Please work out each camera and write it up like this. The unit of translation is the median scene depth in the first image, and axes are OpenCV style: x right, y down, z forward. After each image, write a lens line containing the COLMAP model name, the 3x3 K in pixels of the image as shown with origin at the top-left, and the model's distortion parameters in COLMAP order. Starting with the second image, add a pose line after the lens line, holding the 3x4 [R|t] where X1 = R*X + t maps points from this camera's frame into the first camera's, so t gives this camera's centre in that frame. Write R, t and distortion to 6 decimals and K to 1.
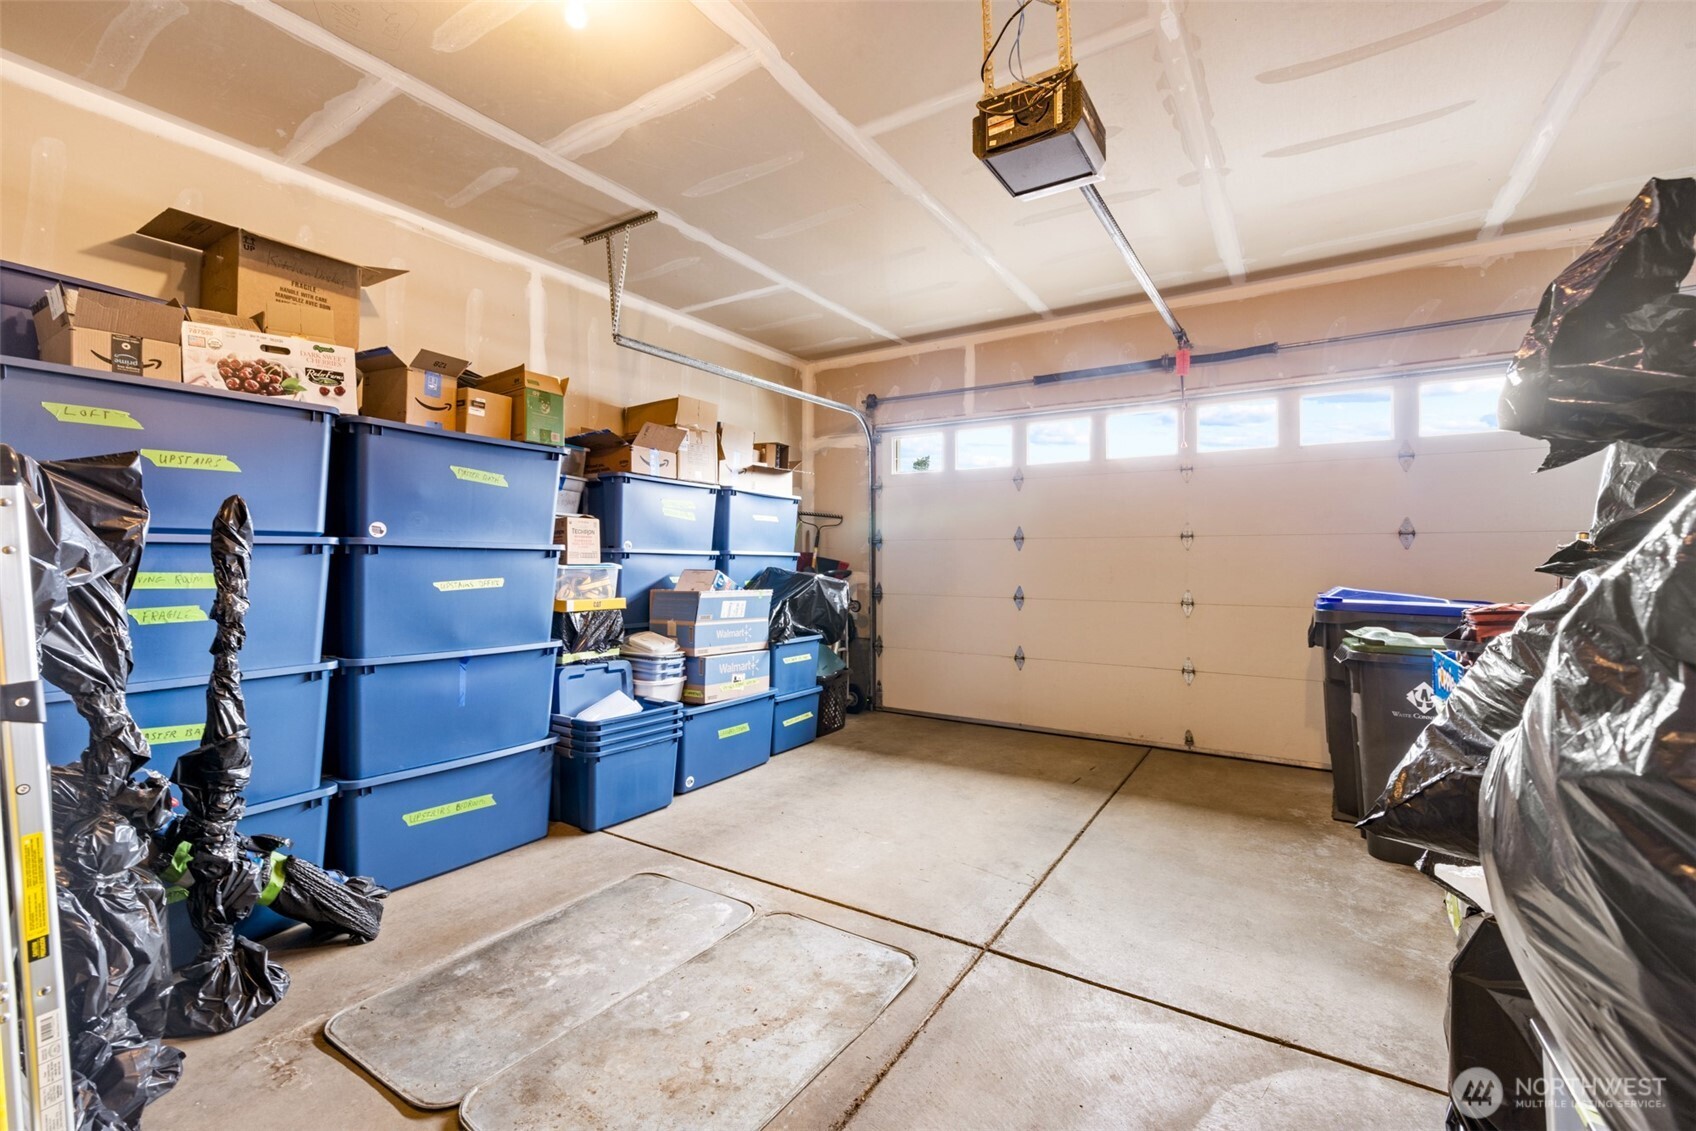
lens RADIAL K [[723.0, 0, 835.8], [0, 723.0, 543.3], [0, 0, 1]] dist [0.001757, 0.000667]
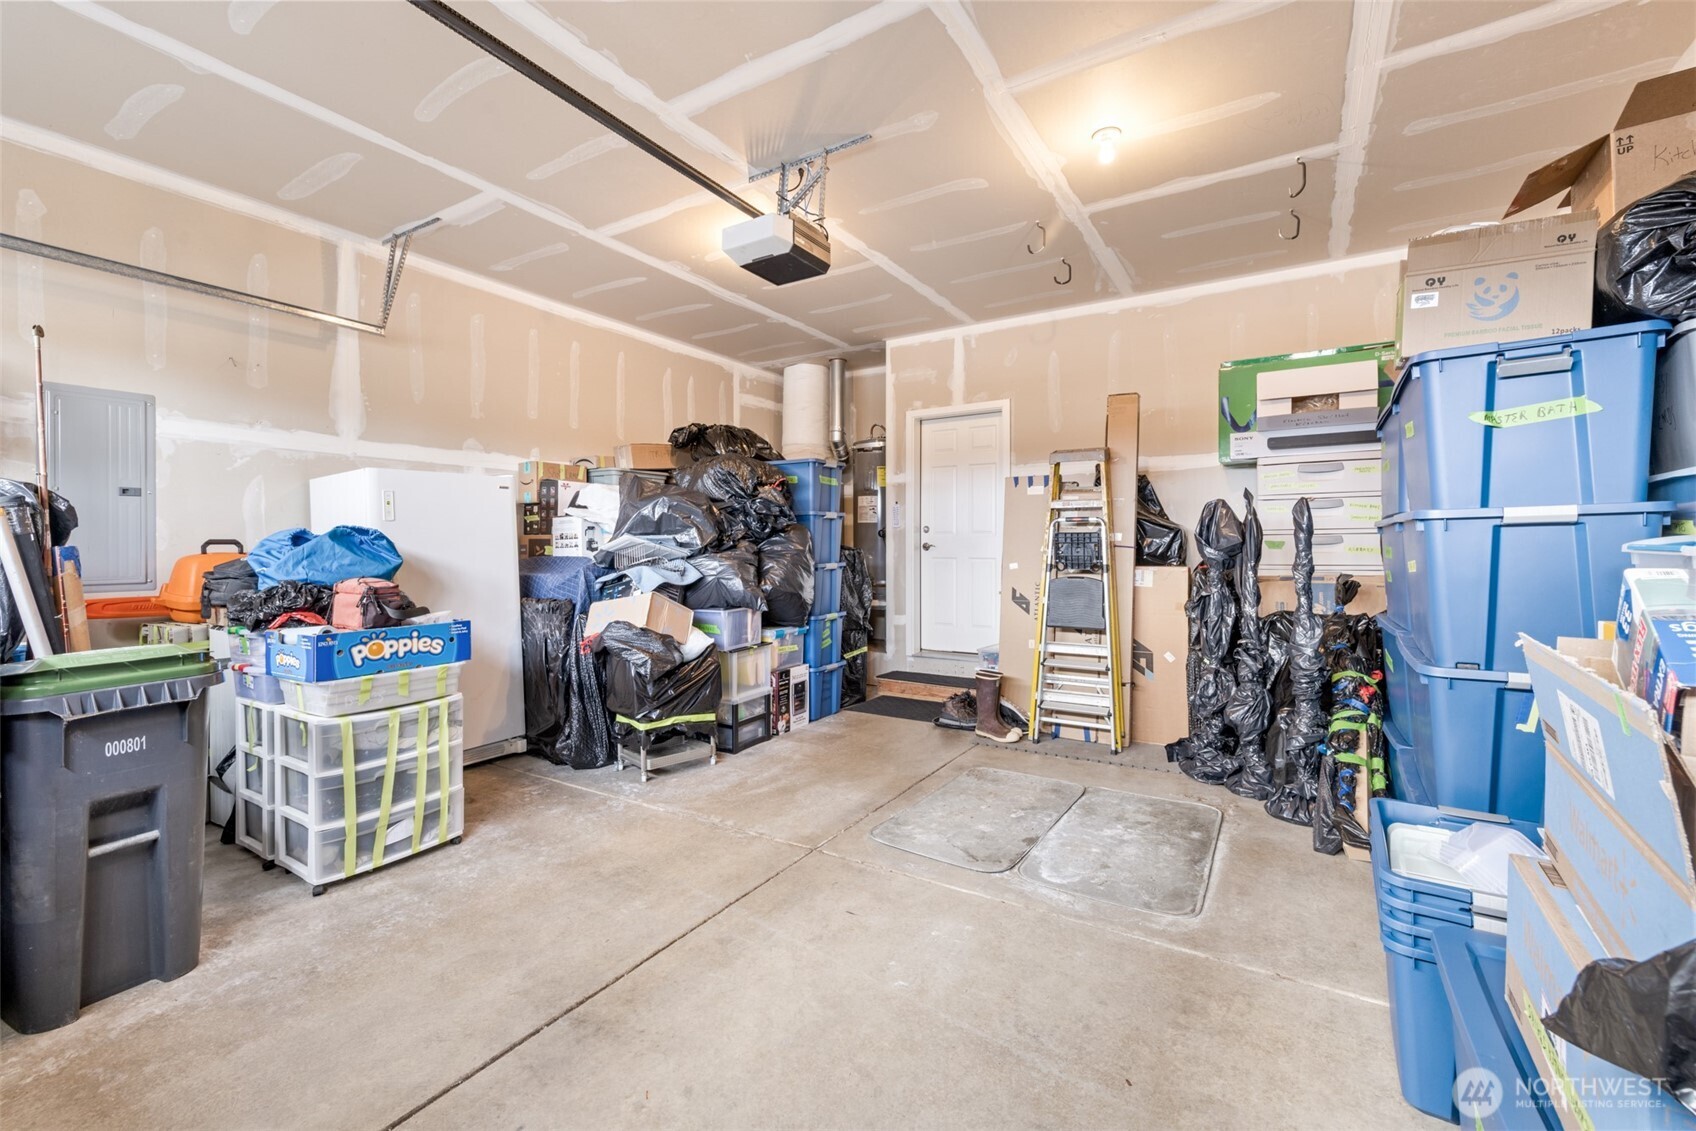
lens RADIAL K [[723.0, 0, 835.8], [0, 723.0, 543.3], [0, 0, 1]] dist [0.001757, 0.000667]
pose [[-0.999888, 0.003178, -0.014615, 0.182302], [0.003500, 0.999751, -0.022026, 0.057780], [0.014541, -0.022075, -0.999651, 2.247469]]
